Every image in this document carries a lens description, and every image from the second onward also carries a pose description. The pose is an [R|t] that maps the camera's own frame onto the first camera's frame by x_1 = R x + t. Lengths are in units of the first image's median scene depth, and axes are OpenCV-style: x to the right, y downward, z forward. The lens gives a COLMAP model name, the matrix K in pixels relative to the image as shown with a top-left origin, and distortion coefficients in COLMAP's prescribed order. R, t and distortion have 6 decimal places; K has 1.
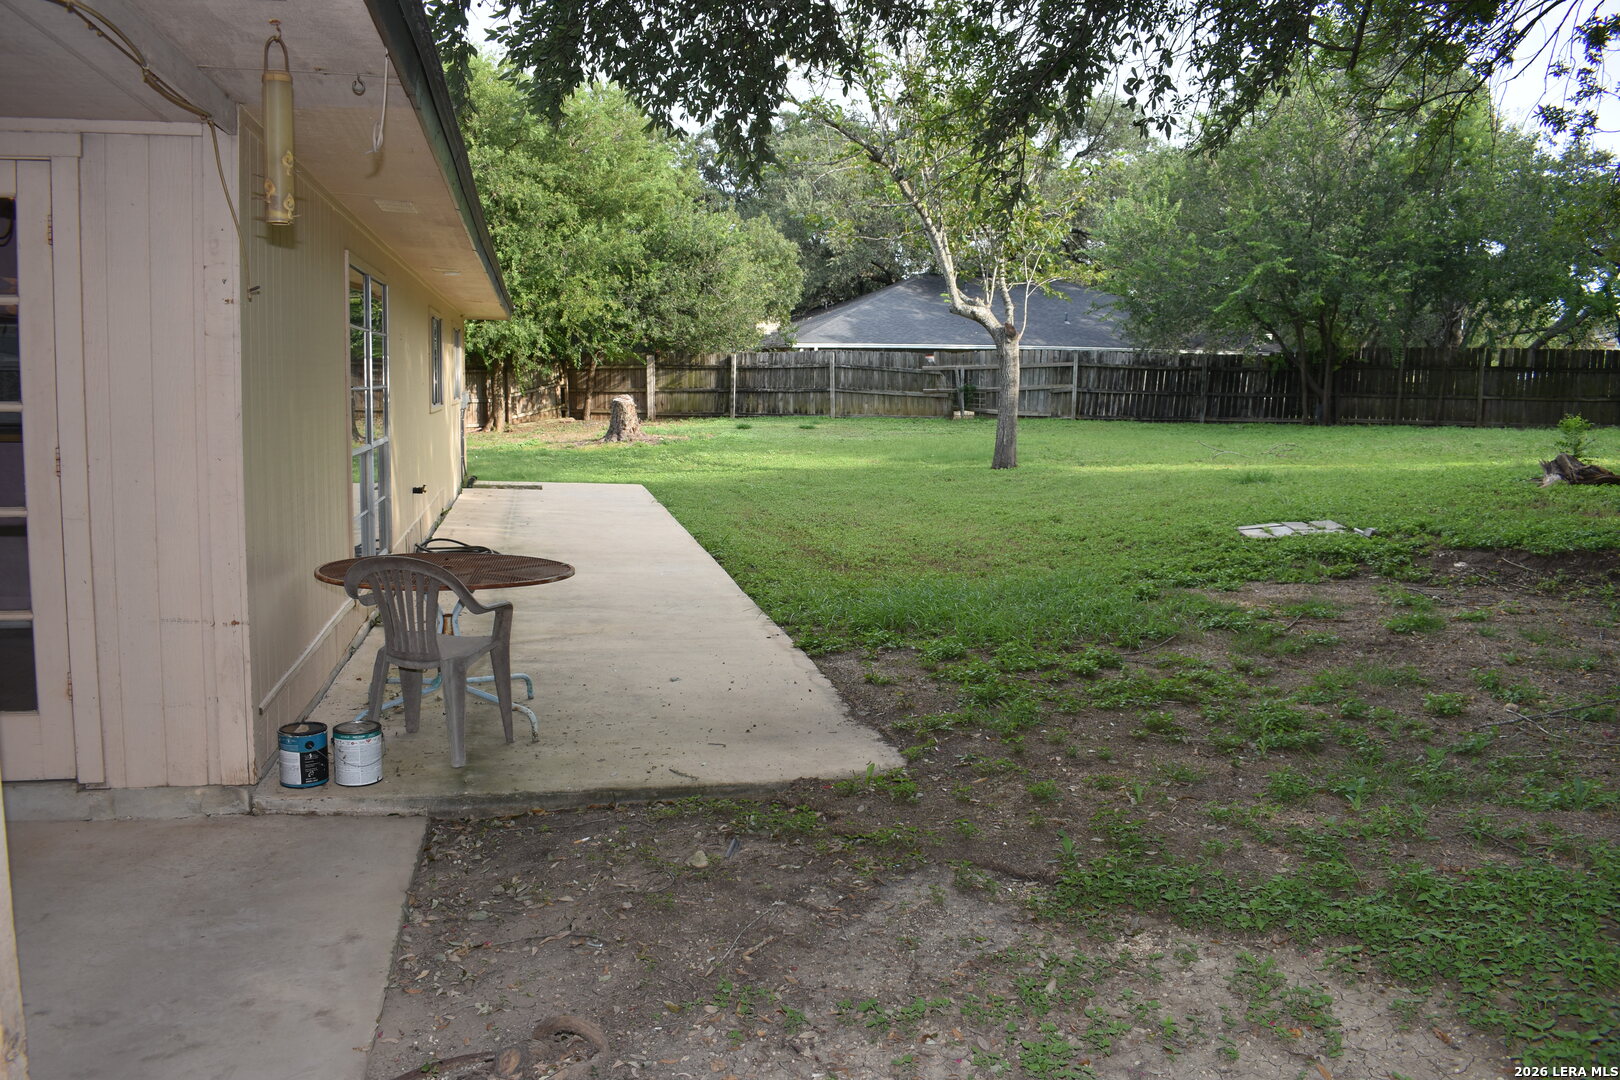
lens RADIAL K [[1262.5, 0, 810.0], [0, 1262.5, 540.0], [0, 0, 1]] dist [-0.088459, 0.008904]
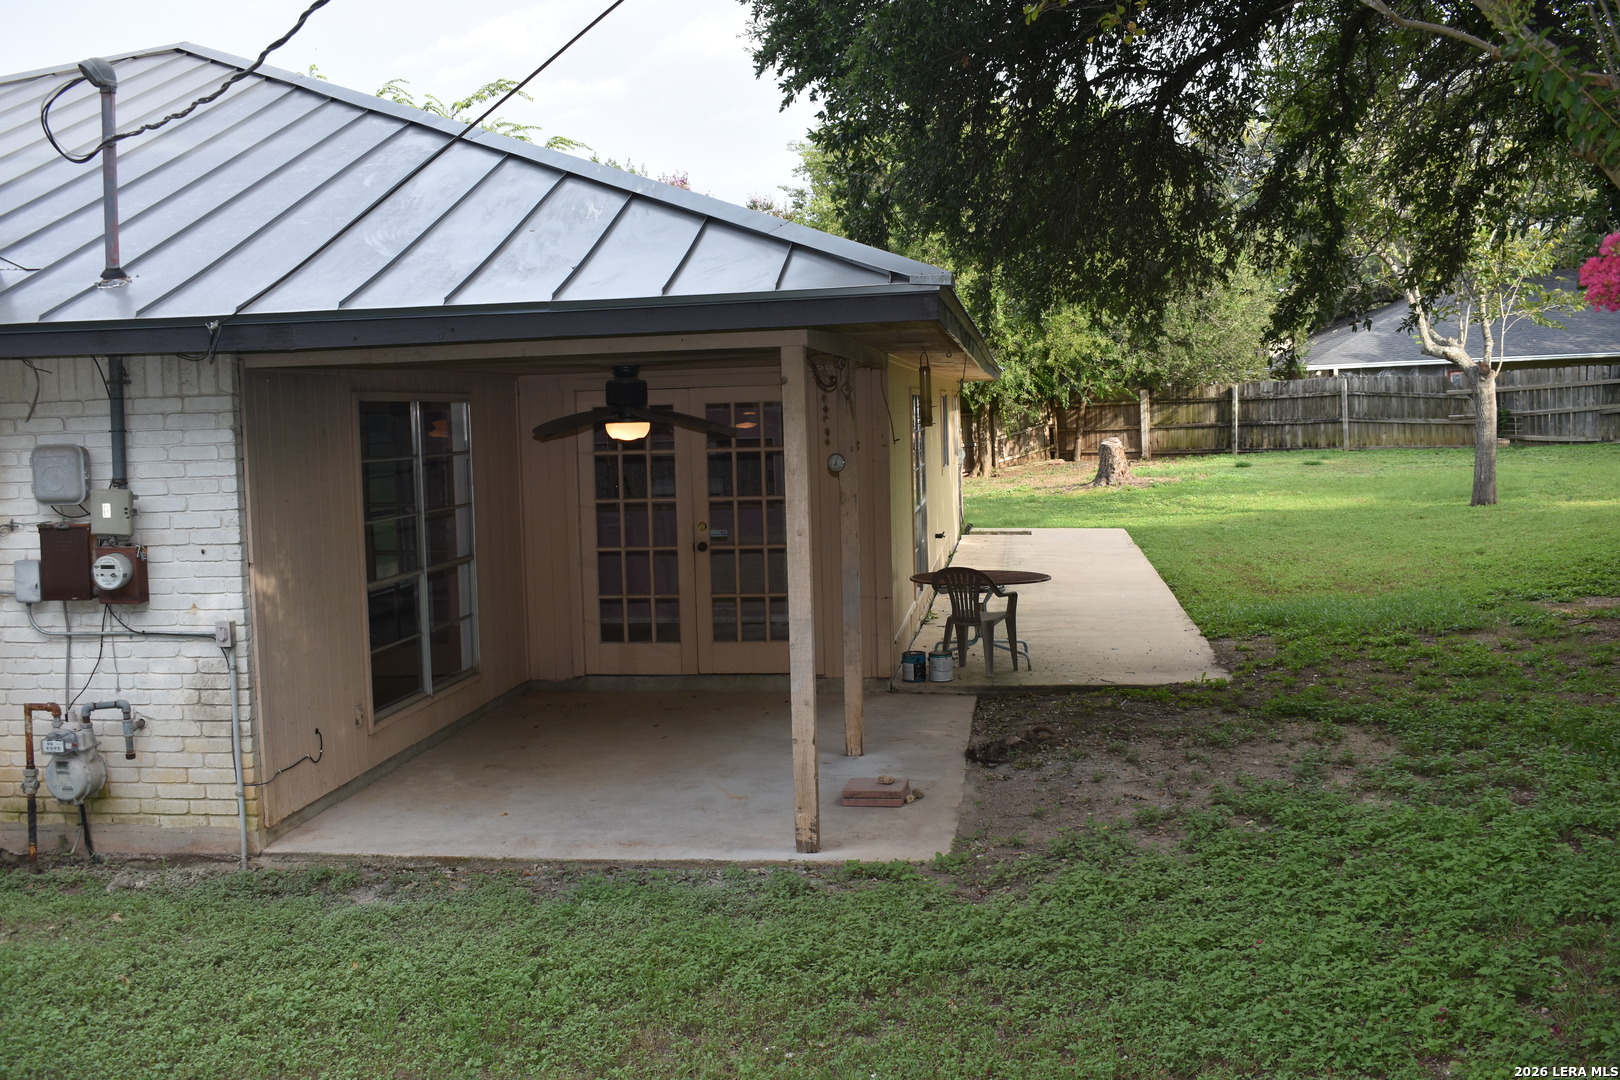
lens RADIAL K [[1617.5, 0, 810.0], [0, 1617.5, 540.0], [0, 0, 1]] dist [-0.063820, -0.007826]
pose [[0.940797, -0.018409, -0.338471, 0.048216], [0.005544, 0.999226, -0.038936, 0.010625], [0.338926, 0.034755, 0.940171, -0.229164]]
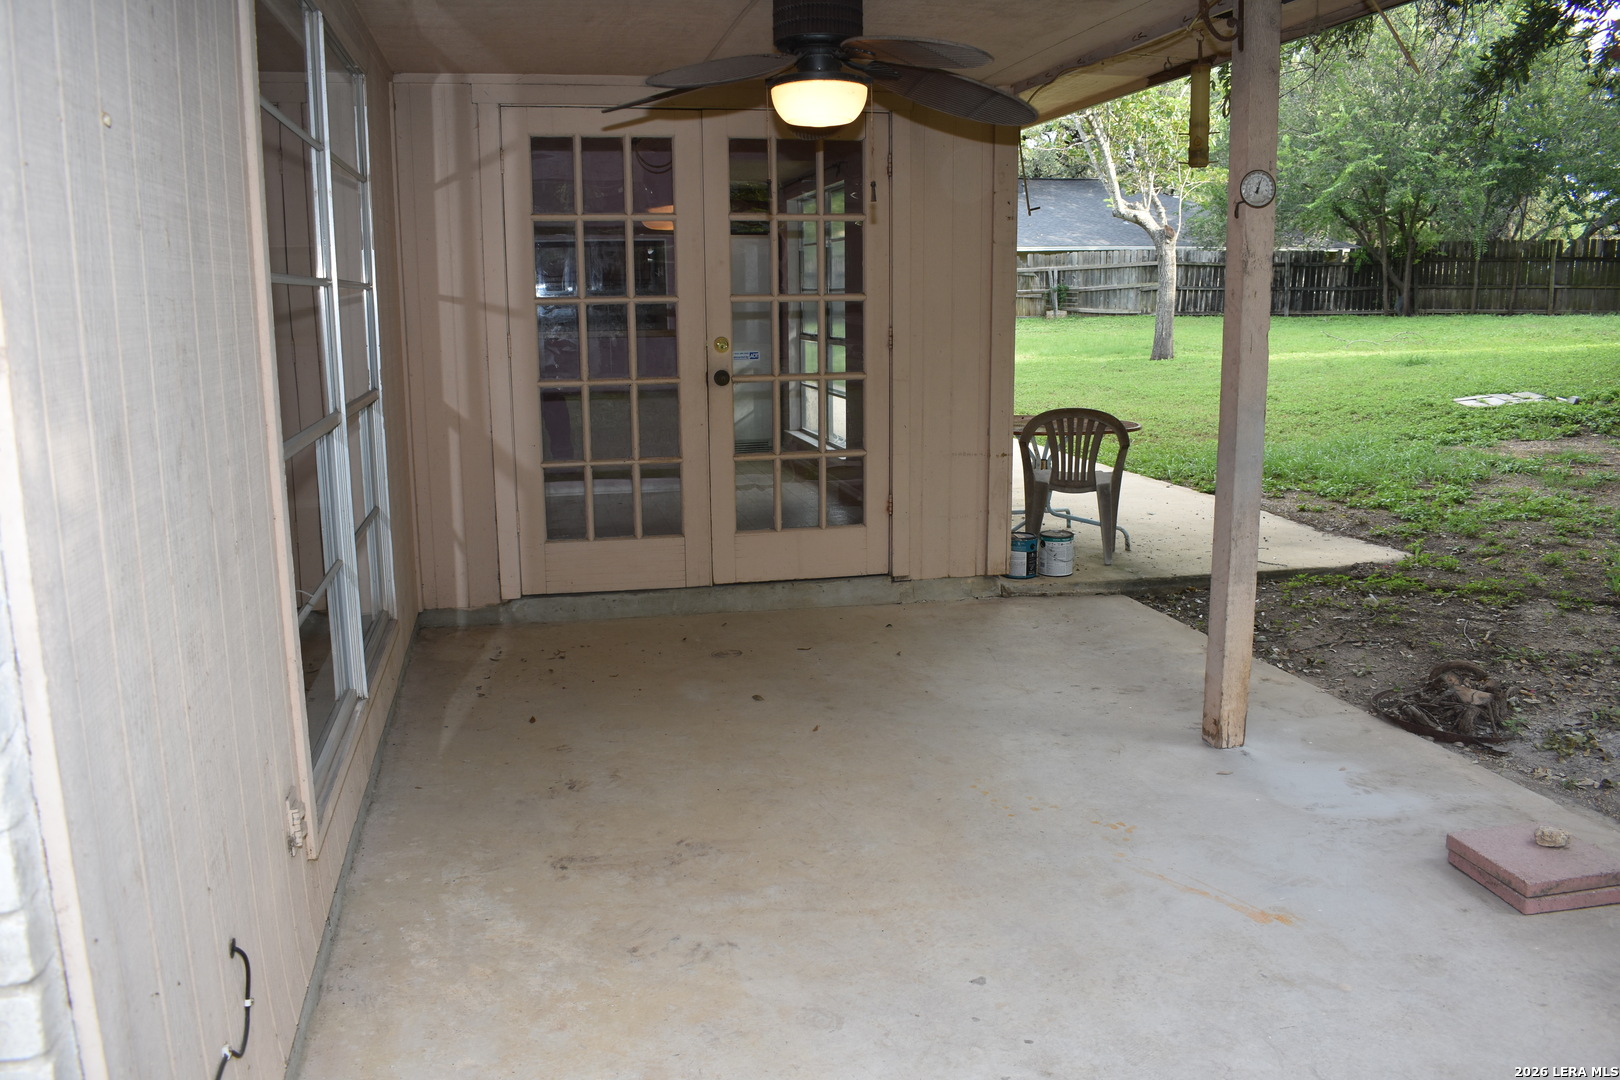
lens RADIAL K [[1262.5, 0, 810.0], [0, 1262.5, 540.0], [0, 0, 1]] dist [-0.088459, 0.008904]
pose [[0.999571, -0.028996, 0.004224, -0.097251], [0.028618, 0.997009, 0.071786, 0.007661], [-0.006293, -0.071634, 0.997411, -0.056731]]
